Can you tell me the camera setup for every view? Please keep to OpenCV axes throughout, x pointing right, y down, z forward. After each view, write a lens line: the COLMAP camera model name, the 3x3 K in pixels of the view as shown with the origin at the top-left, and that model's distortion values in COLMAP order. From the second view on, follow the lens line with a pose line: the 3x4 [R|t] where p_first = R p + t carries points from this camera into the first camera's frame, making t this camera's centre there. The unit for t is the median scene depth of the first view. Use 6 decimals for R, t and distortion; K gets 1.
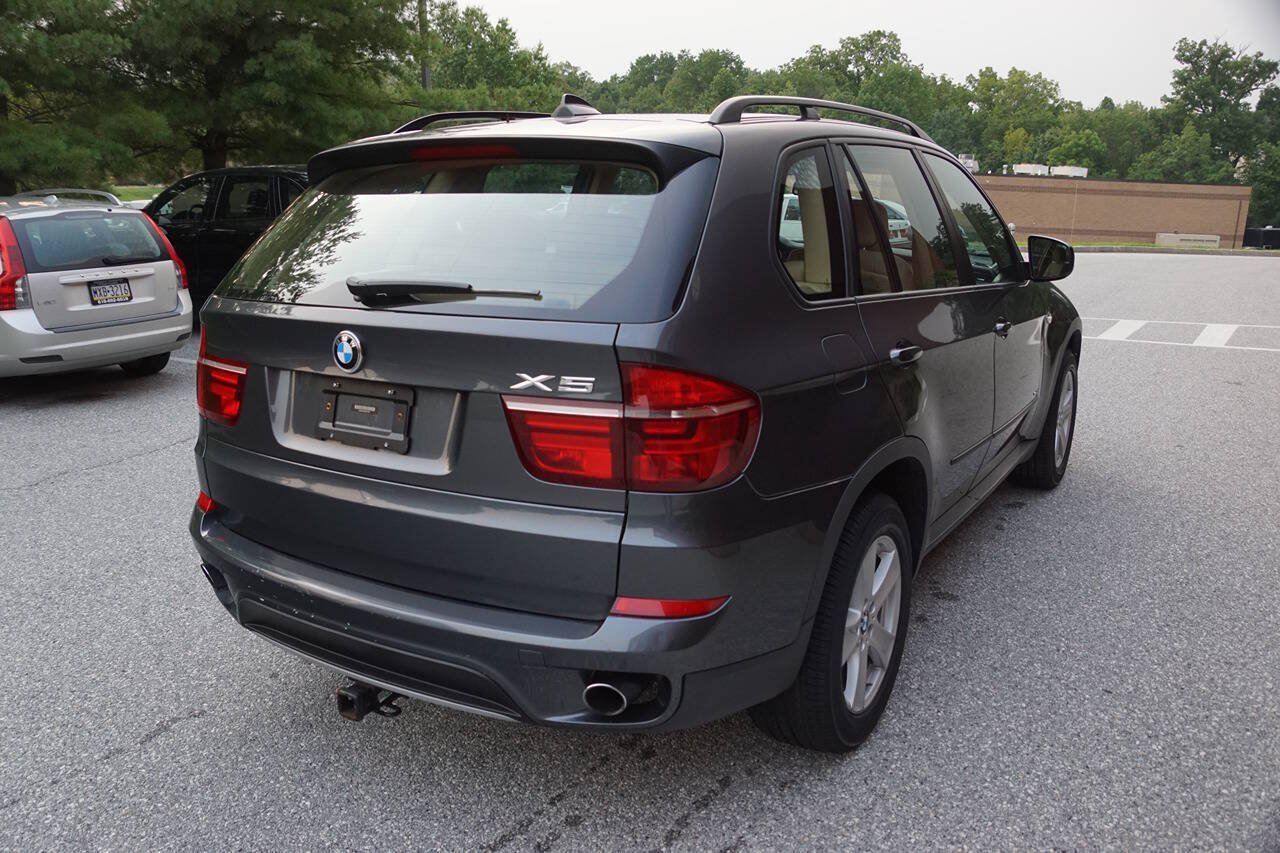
lens RADIAL K [[1056.9, 0, 623.6], [0, 1056.9, 462.3], [0, 0, 1]] dist [-0.172482, 0.154035]
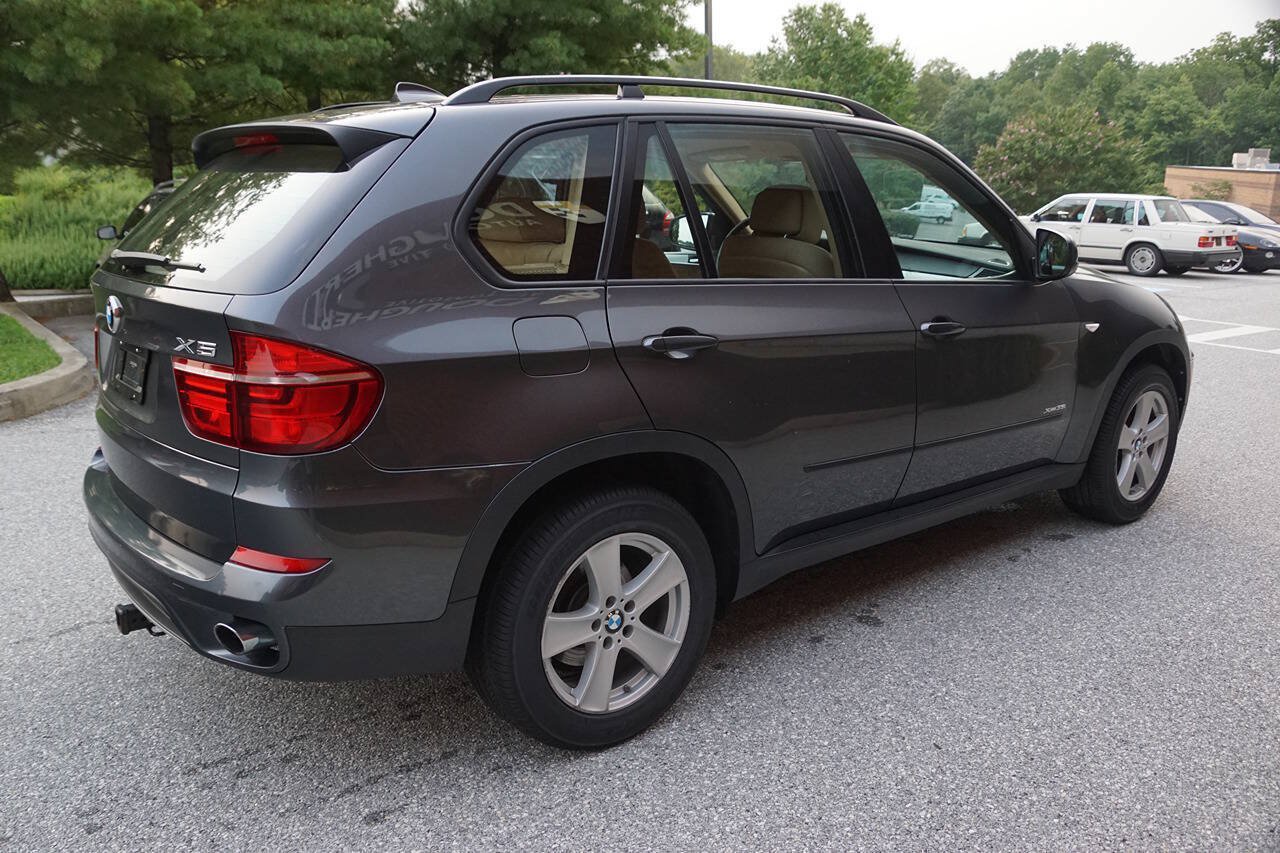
lens RADIAL K [[1056.9, 0, 623.6], [0, 1056.9, 462.3], [0, 0, 1]] dist [-0.172482, 0.154035]
pose [[0.943719, 0.088457, -0.318701, 0.127000], [-0.087432, 0.996016, 0.017552, -0.002196], [0.318984, 0.011300, 0.947693, 0.020875]]
